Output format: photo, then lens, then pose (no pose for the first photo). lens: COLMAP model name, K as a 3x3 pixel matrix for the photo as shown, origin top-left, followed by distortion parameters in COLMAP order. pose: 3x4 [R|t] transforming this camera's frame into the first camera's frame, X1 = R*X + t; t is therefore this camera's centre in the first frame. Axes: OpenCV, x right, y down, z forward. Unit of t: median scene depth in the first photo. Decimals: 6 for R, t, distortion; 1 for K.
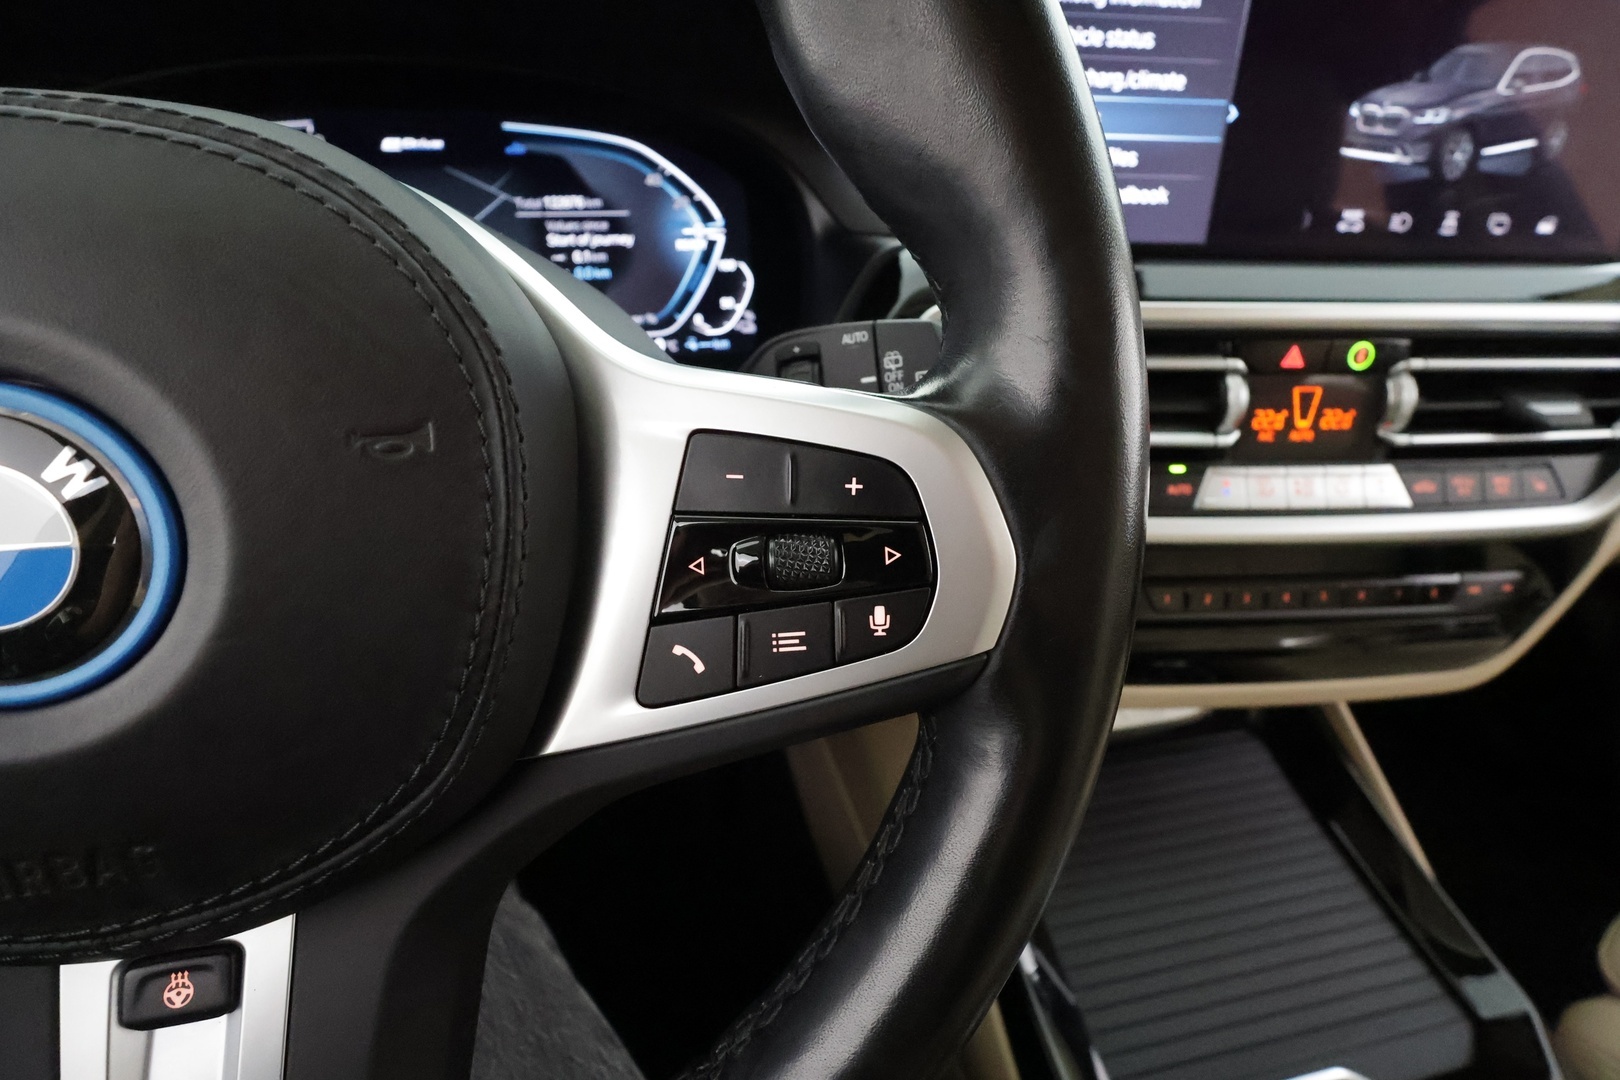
lens RADIAL K [[740.6, 0, 807.2], [0, 740.6, 538.5], [0, 0, 1]] dist [-0.002490, 0.000430]
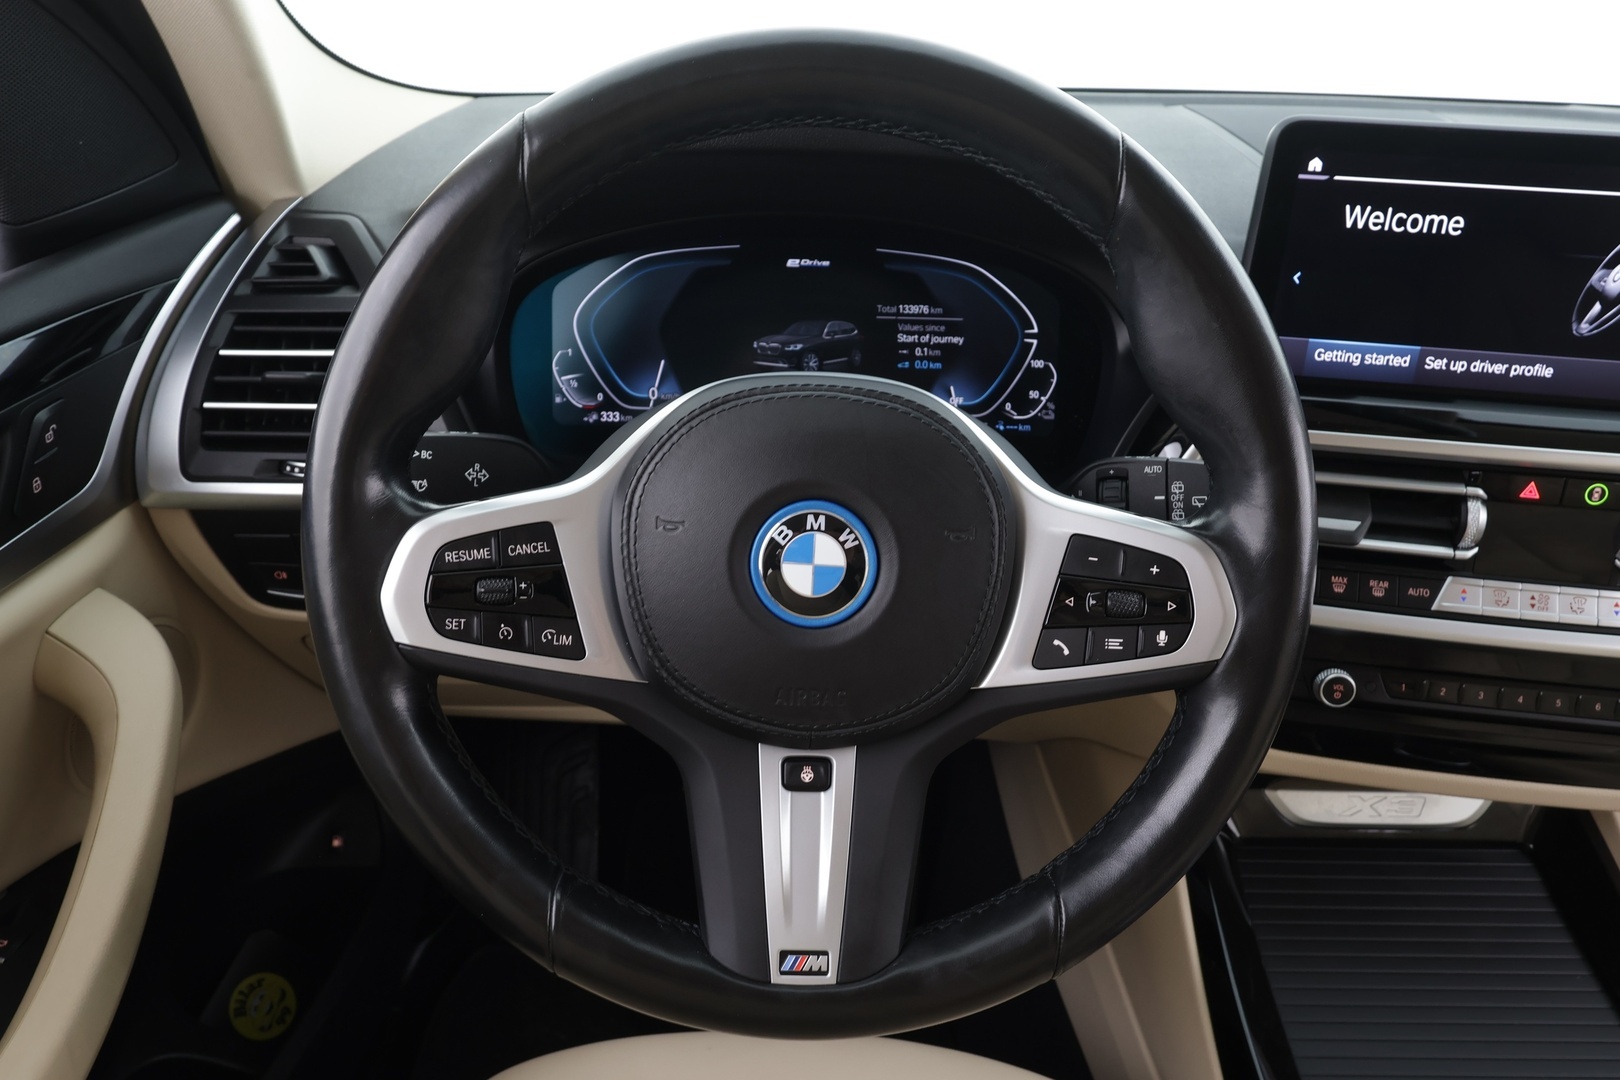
lens RADIAL K [[1122.0, 0, 805.6], [0, 1122.0, 538.0], [0, 0, 1]] dist [0.003035, -0.001156]
pose [[0.979535, 0.102035, -0.173496, -0.147894], [-0.111032, 0.992888, -0.042945, 0.032653], [0.167880, 0.061330, 0.983898, -0.925959]]
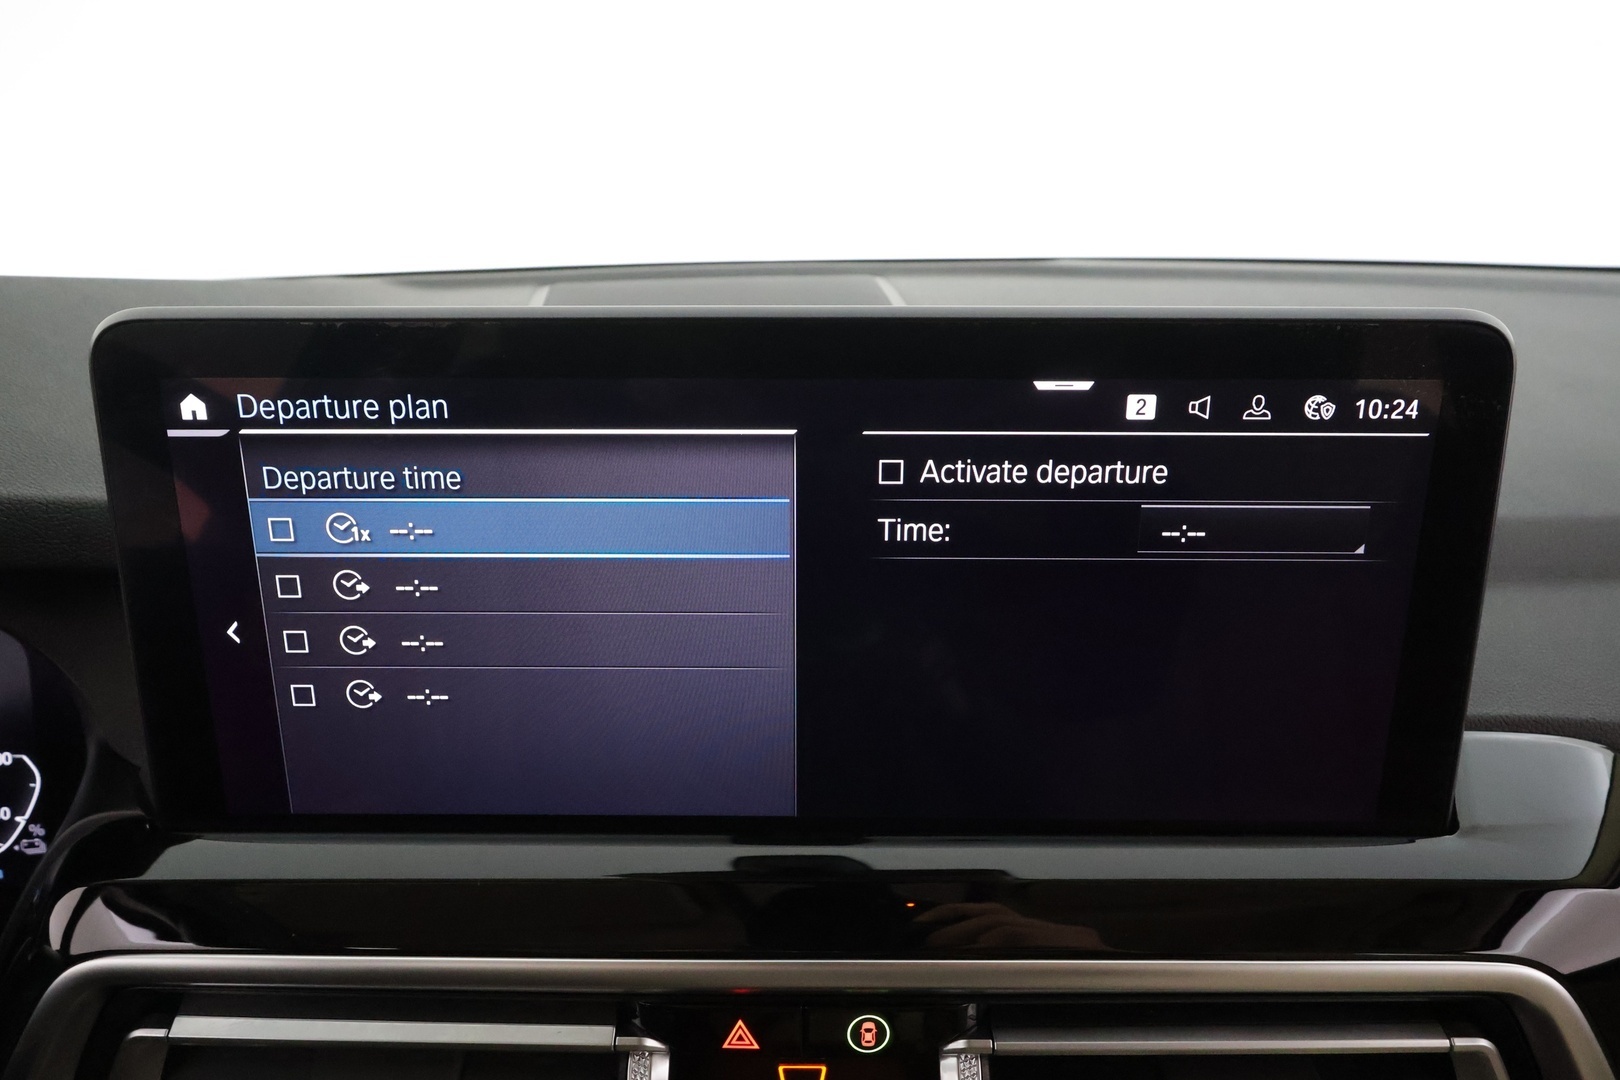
lens RADIAL K [[872.5, 0, 812.0], [0, 872.5, 542.6], [0, 0, 1]] dist [-0.001879, 0.001236]
pose [[0.996540, 0.006102, -0.082891, 0.758380], [-0.017162, 0.990916, -0.133379, -0.525104], [0.081324, 0.134341, 0.987593, 0.296591]]
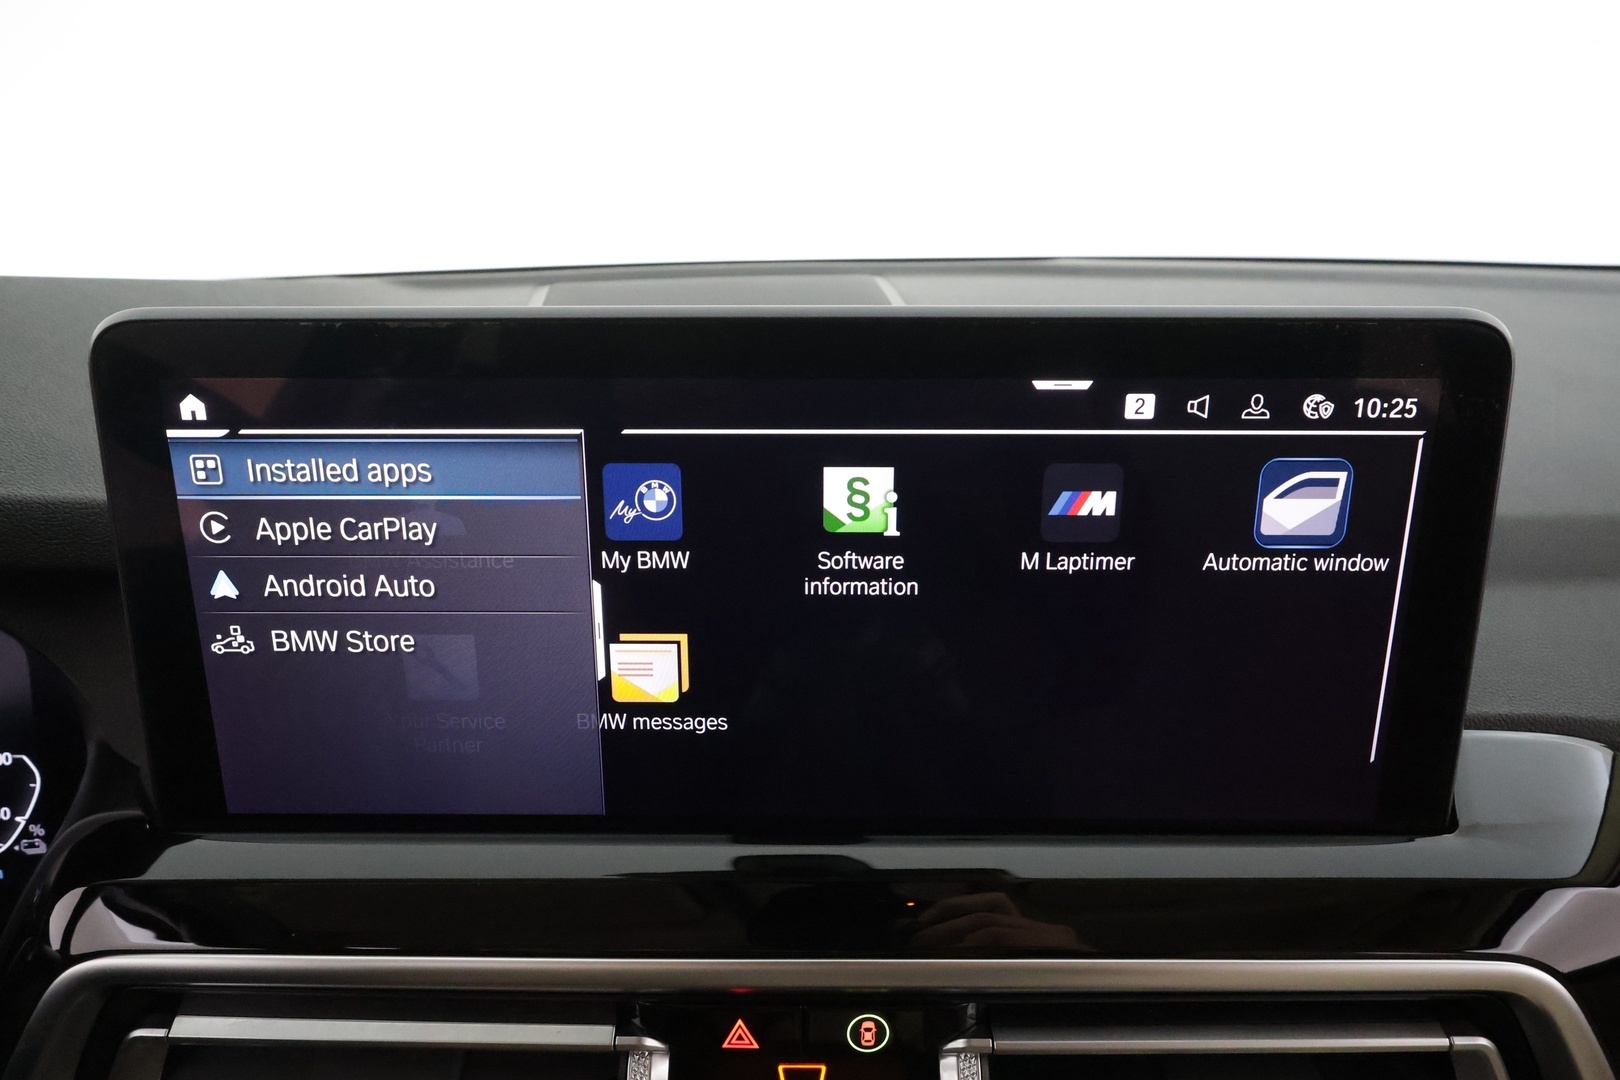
lens RADIAL K [[872.5, 0, 814.3], [0, 872.5, 541.6], [0, 0, 1]] dist [-0.001879, 0.001236]
pose [[0.996533, 0.004943, -0.083049, 0.761047], [-0.016073, 0.990866, -0.133892, -0.525136], [0.081629, 0.134763, 0.987510, 0.296736]]
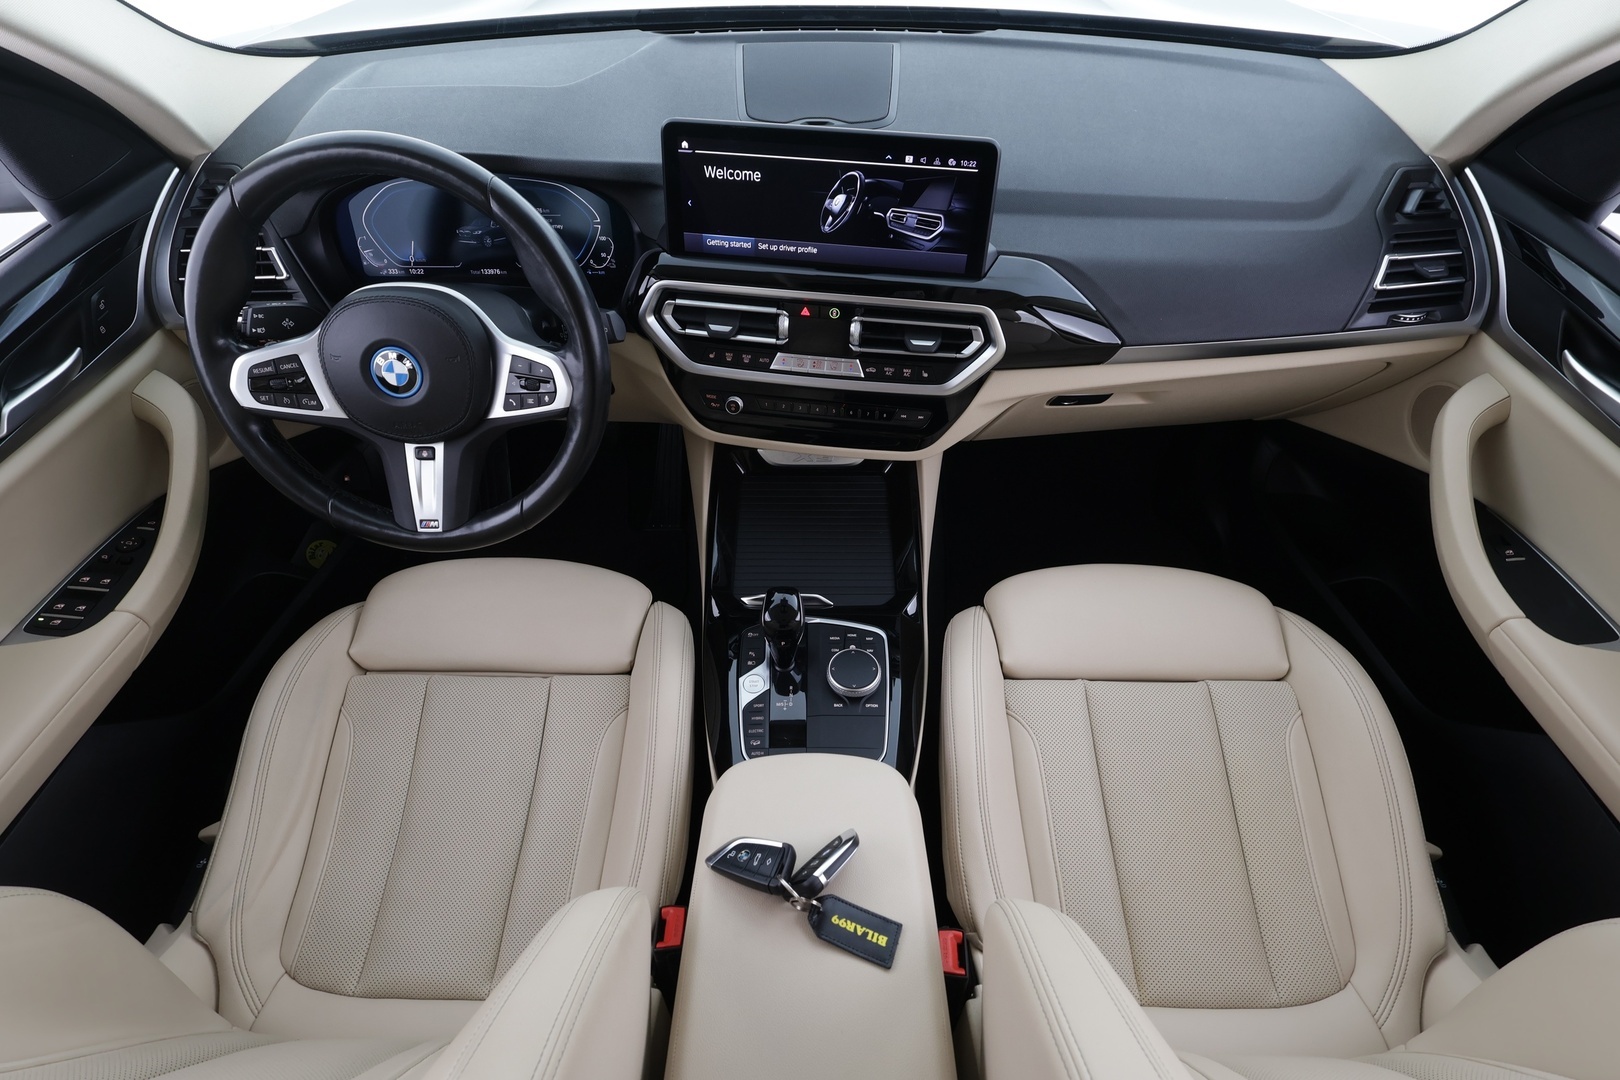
lens RADIAL K [[814.1, 0, 815.5], [0, 814.1, 546.0], [0, 0, 1]] dist [-0.001793, 0.002211]
pose [[0.976186, 0.147264, -0.159291, 1.222854], [-0.091803, 0.945727, 0.311724, -0.350964], [0.196552, -0.289677, 0.936725, -1.725139]]
